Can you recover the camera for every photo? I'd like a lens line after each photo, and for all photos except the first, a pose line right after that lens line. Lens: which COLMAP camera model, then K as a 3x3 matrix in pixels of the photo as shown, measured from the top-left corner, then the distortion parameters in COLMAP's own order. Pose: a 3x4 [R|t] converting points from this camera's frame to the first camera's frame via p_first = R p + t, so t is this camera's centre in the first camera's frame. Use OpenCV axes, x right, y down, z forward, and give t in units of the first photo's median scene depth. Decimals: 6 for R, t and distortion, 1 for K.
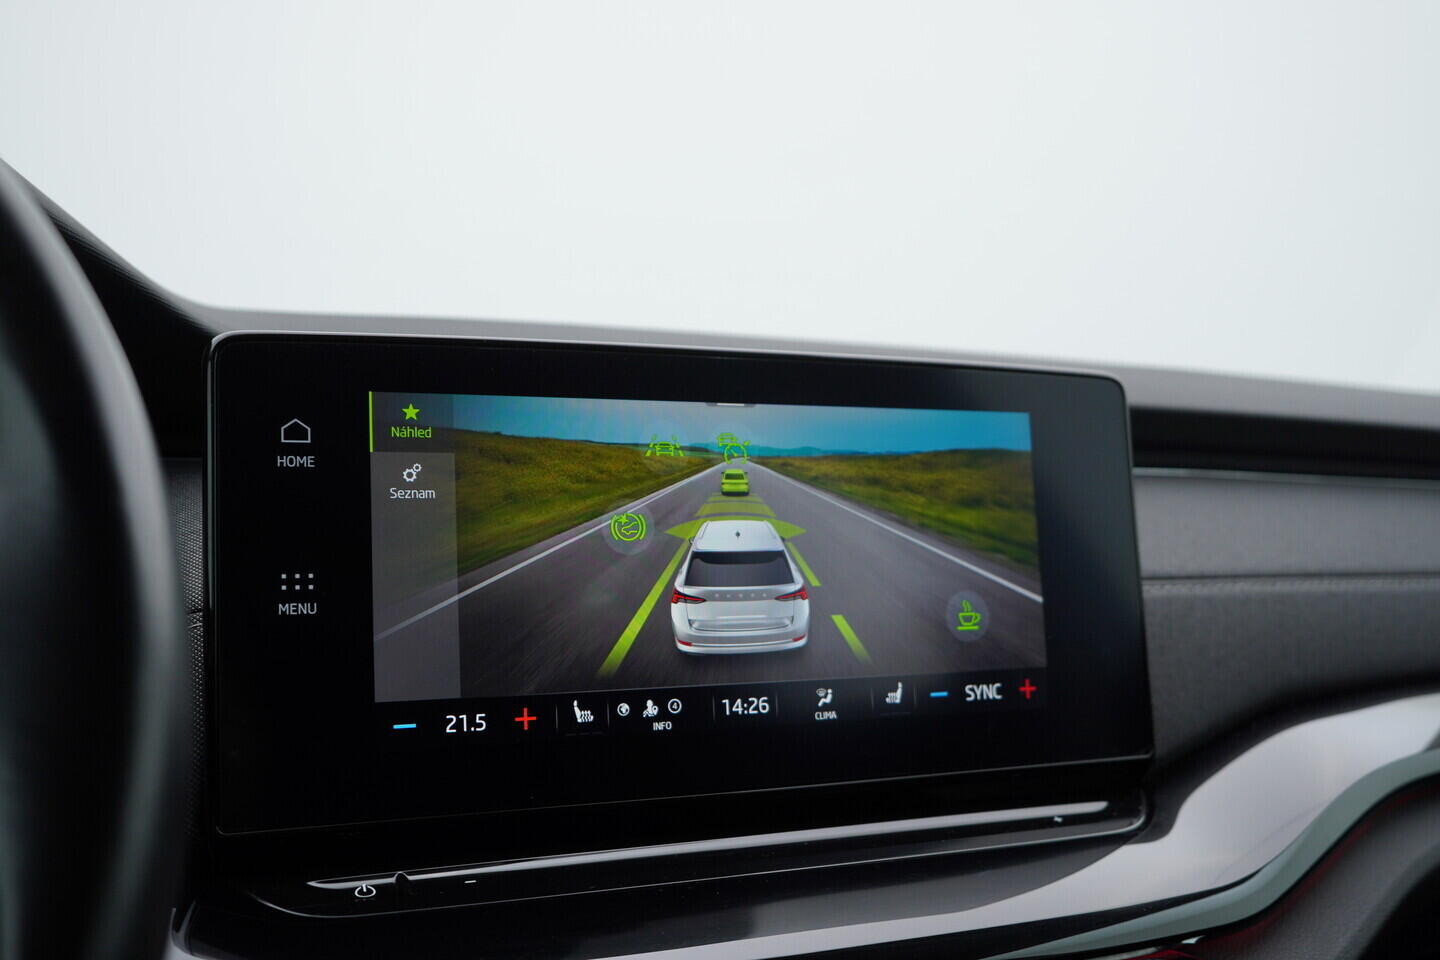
lens RADIAL K [[1471.3, 0, 719.3], [0, 1471.3, 492.3], [0, 0, 1]] dist [0.001031, 0.000000]
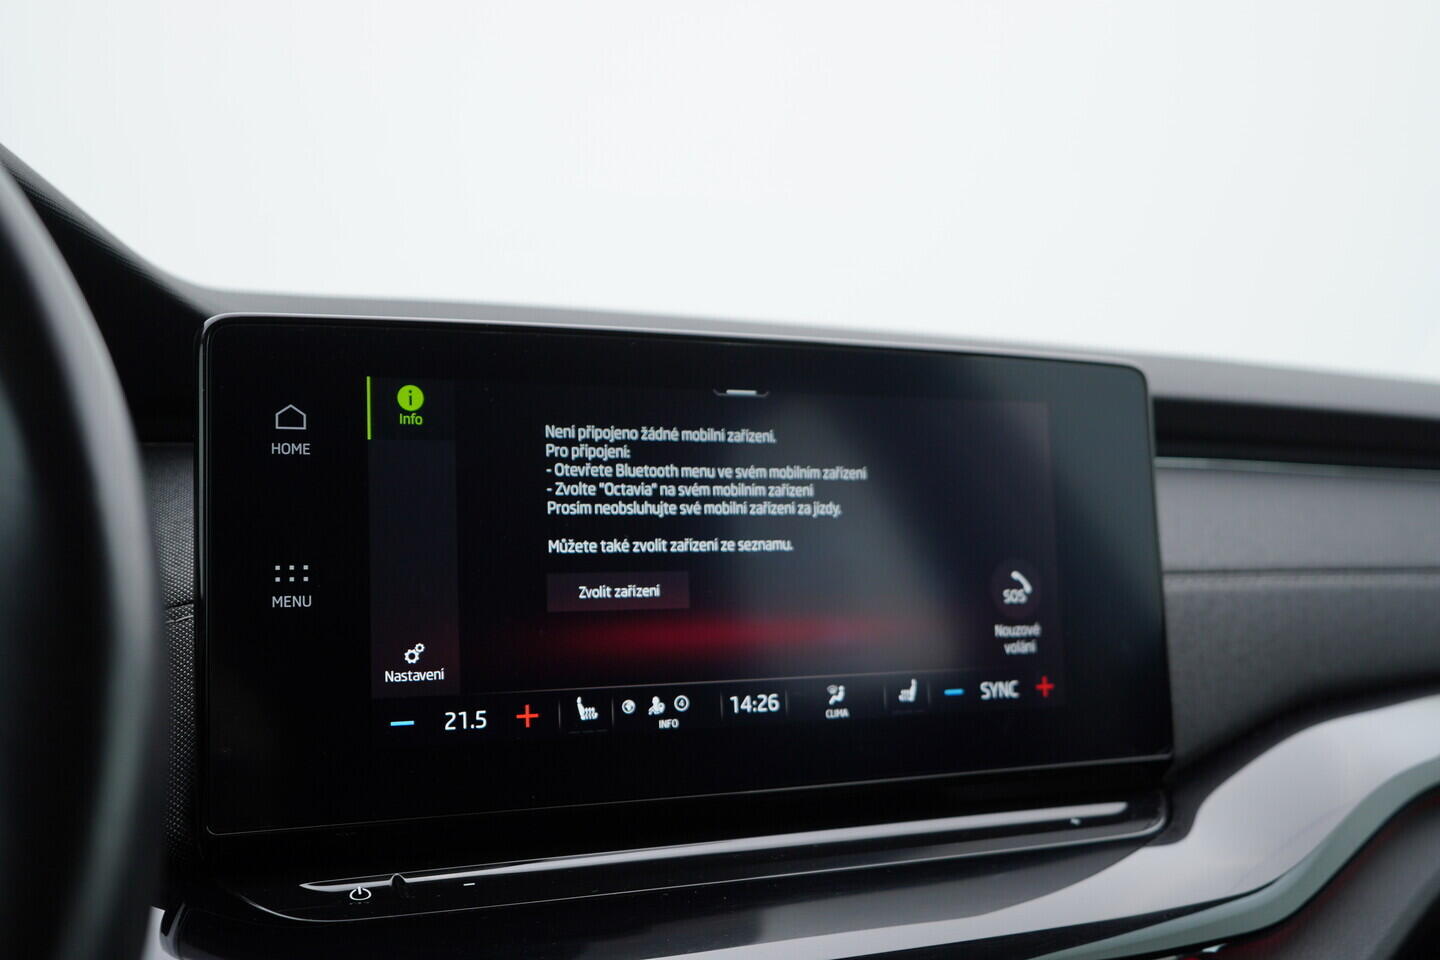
lens RADIAL K [[1471.3, 0, 720.2], [0, 1471.3, 489.9], [0, 0, 1]] dist [0.001031, 0.000000]
pose [[0.999973, 0.005967, -0.004281, -0.001479], [-0.005932, 0.999949, 0.008187, -0.003302], [0.004330, -0.008161, 0.999957, 0.032853]]
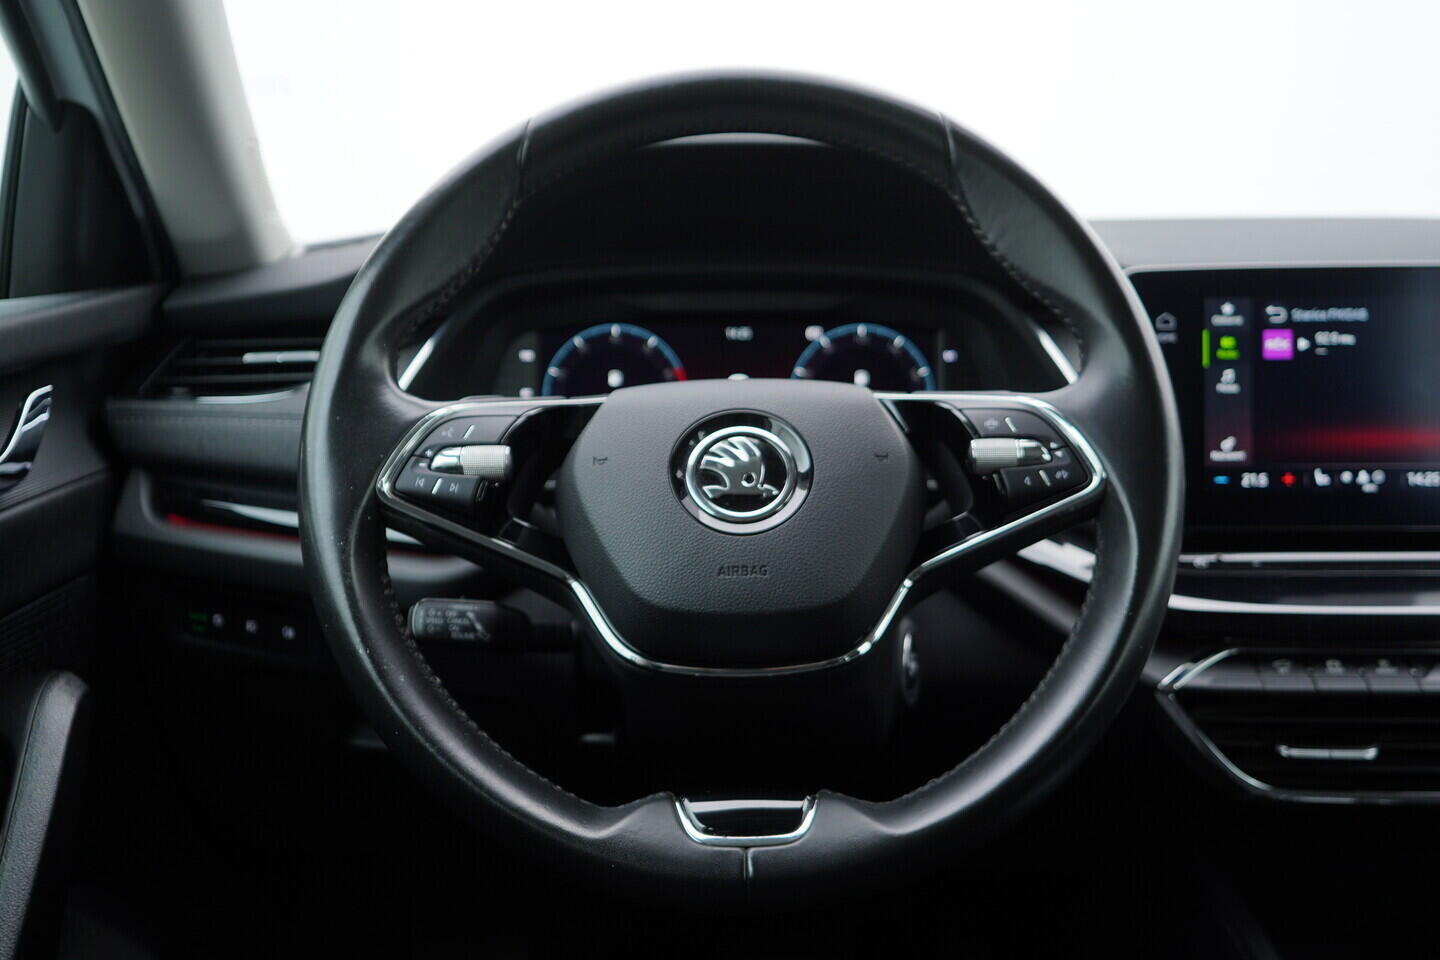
lens RADIAL K [[1471.3, 0, 723.7], [0, 1471.3, 480.6], [0, 0, 1]] dist [0.001031, 0.000000]
pose [[0.912301, 0.040587, -0.407504, -0.027164], [0.009836, 0.992618, 0.120886, -0.066317], [0.409402, -0.114292, 0.905167, -0.879810]]
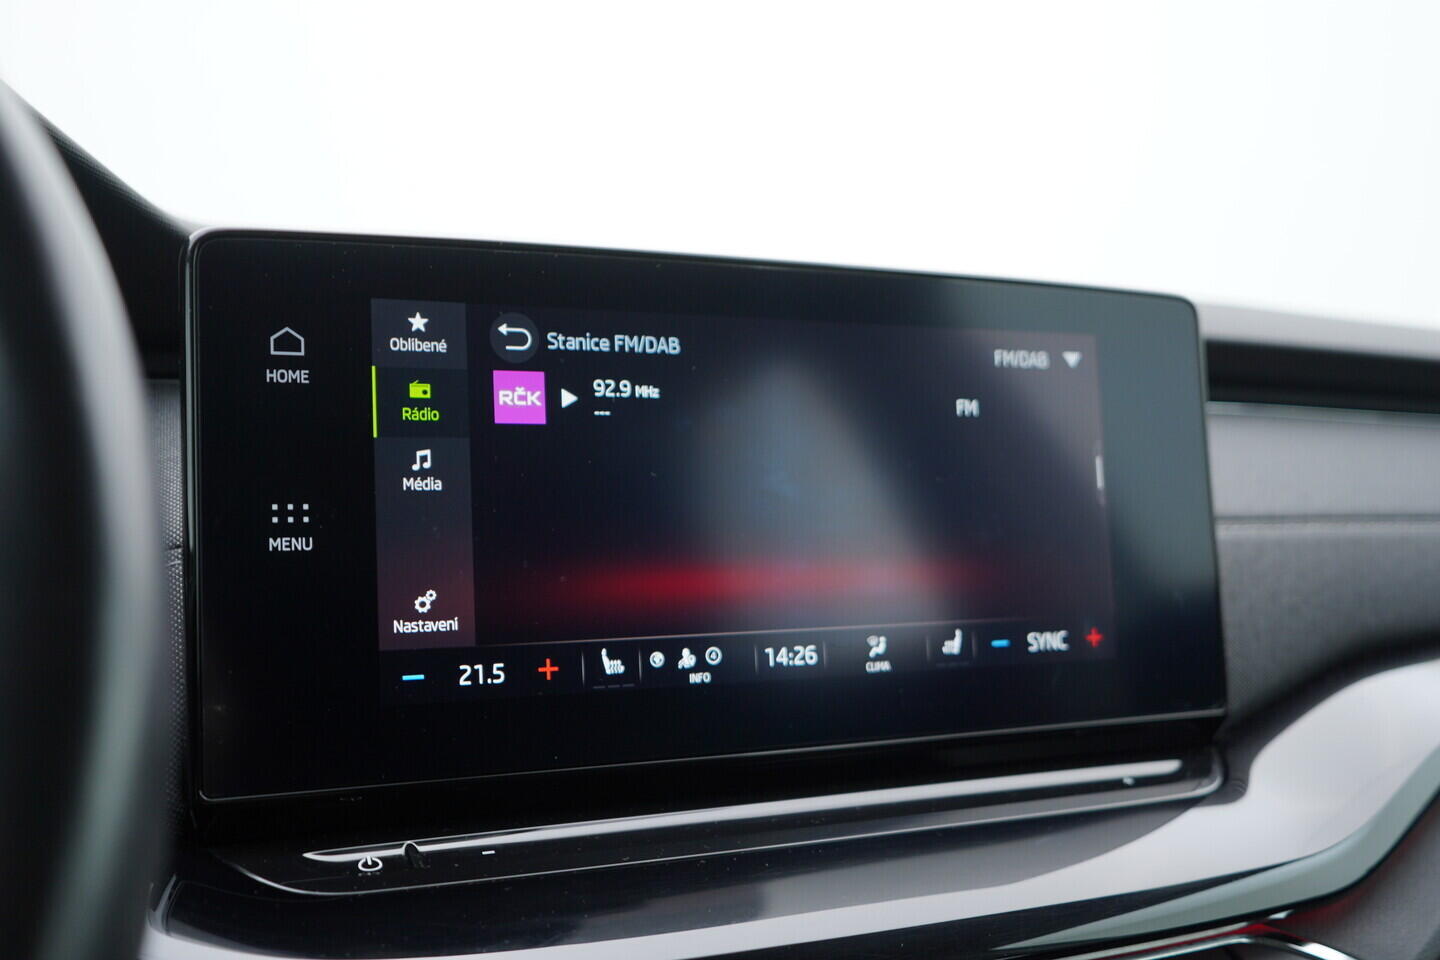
lens RADIAL K [[1471.3, 0, 719.1], [0, 1471.3, 487.6], [0, 0, 1]] dist [0.001031, 0.000000]
pose [[0.999856, 0.000917, 0.016958, -0.042348], [-0.001281, 0.999769, 0.021445, 0.024169], [-0.016934, -0.021464, 0.999626, 0.109636]]
